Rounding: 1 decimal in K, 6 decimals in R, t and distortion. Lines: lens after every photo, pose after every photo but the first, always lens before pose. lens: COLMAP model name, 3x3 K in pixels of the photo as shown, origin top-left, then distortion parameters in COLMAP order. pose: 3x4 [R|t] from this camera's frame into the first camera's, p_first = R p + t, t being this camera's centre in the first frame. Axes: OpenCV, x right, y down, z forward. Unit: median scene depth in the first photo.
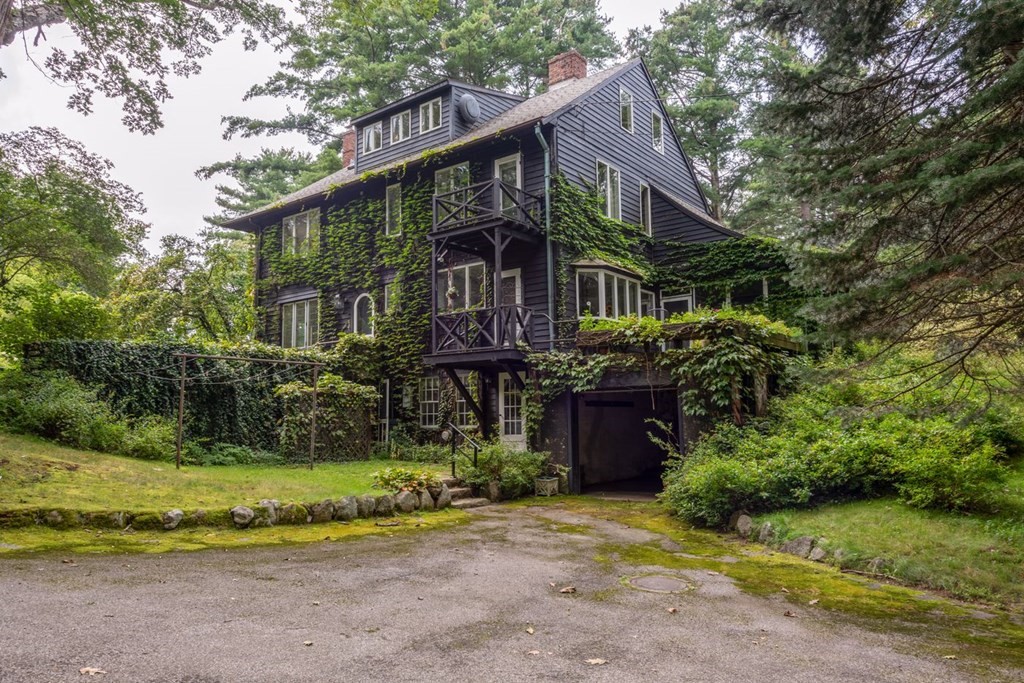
lens RADIAL K [[697.4, 0, 511.1], [0, 697.4, 341.6], [0, 0, 1]] dist [-0.003070, -0.001878]
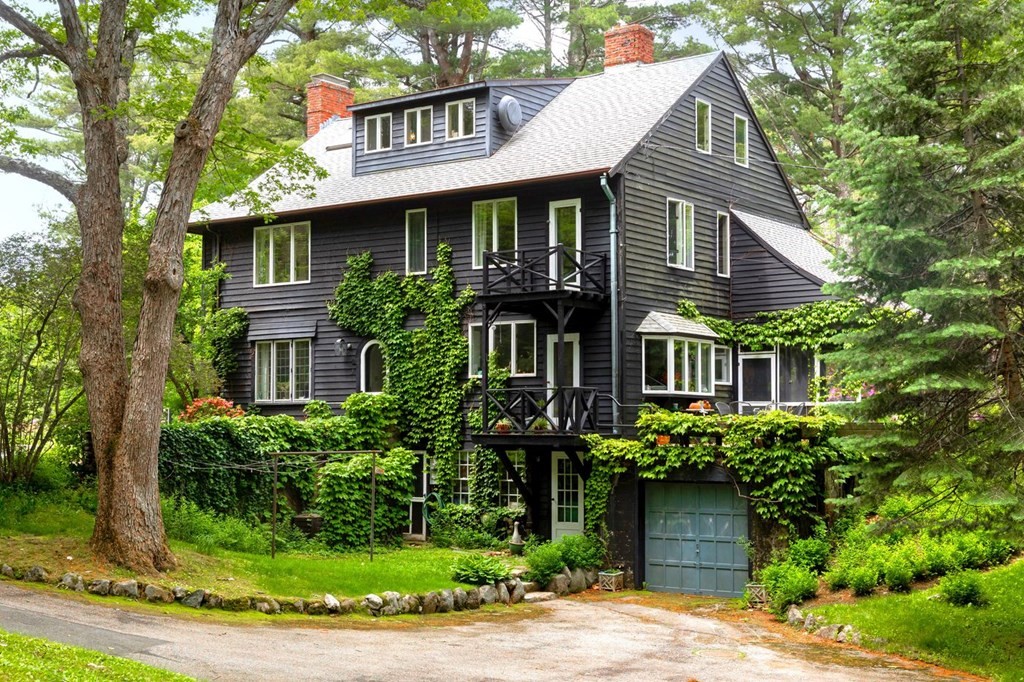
lens RADIAL K [[1415.0, 0, 512.3], [0, 1415.0, 341.4], [0, 0, 1]] dist [-0.000539, 0.000000]
pose [[0.998997, 0.016649, 0.041555, -0.144815], [-0.018478, 0.998859, 0.044027, -0.172089], [-0.040775, -0.044750, 0.998166, -0.775877]]
